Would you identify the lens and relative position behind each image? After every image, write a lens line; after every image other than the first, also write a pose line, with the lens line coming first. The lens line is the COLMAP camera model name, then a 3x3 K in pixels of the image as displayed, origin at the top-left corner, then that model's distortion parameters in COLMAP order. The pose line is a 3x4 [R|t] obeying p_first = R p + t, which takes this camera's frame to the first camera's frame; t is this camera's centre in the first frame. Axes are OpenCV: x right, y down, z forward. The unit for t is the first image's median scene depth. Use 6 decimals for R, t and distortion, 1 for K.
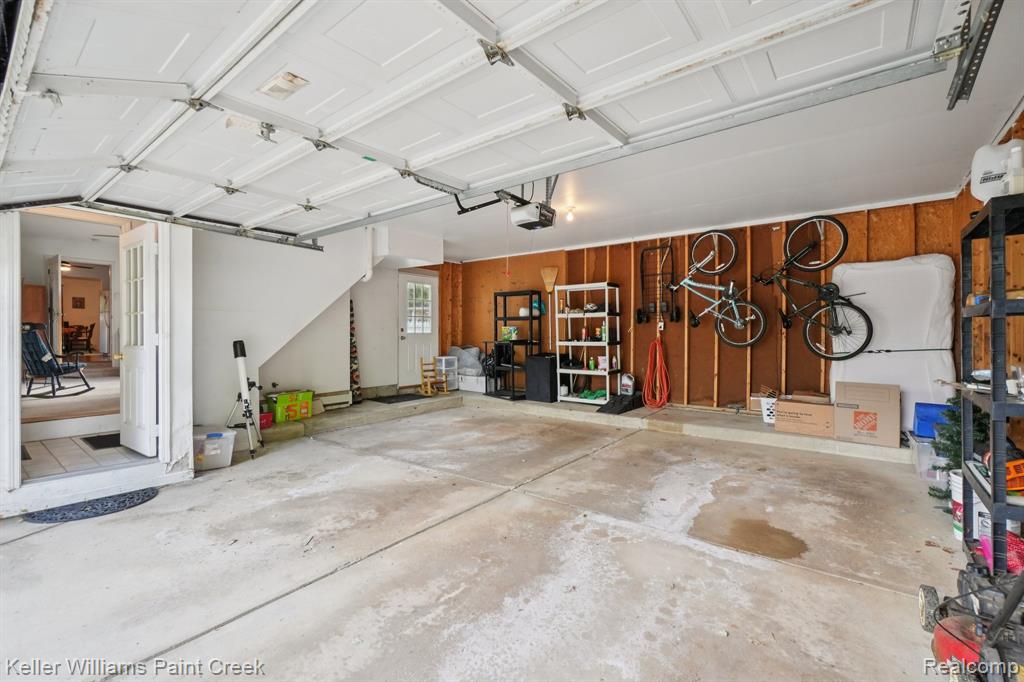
lens RADIAL K [[444.2, 0, 513.0], [0, 444.2, 335.3], [0, 0, 1]] dist [-0.007556, 0.001719]
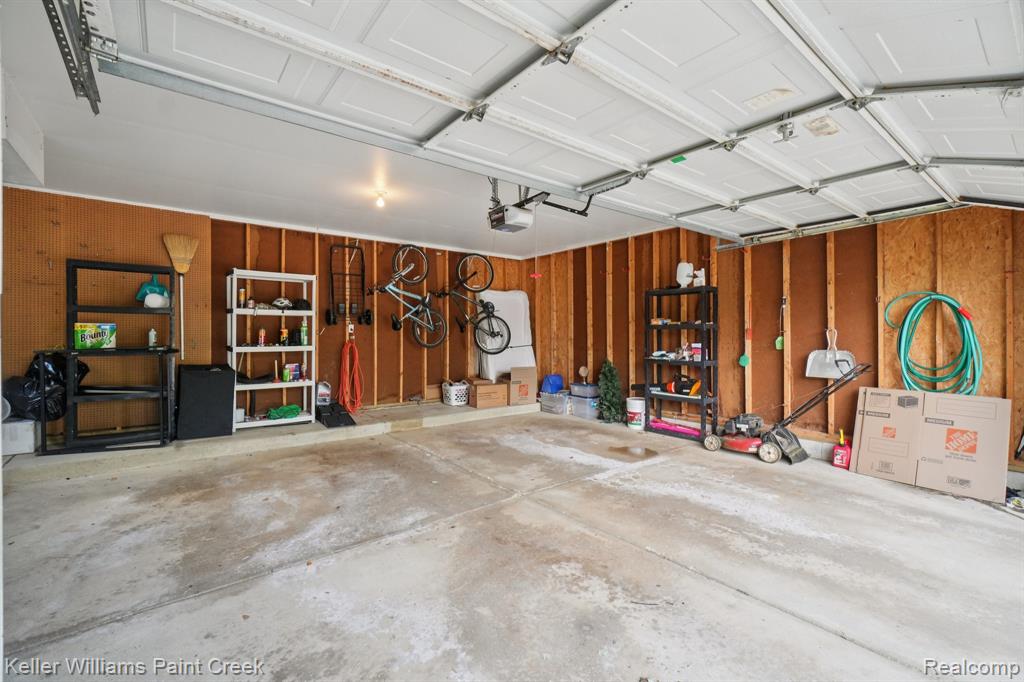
lens RADIAL K [[444.2, 0, 513.4], [0, 444.2, 339.0], [0, 0, 1]] dist [-0.007556, 0.001719]
pose [[0.234416, -0.004814, 0.972124, -0.904598], [0.002749, 0.999987, 0.004289, -0.001840], [-0.972133, 0.001667, 0.234426, 0.744236]]
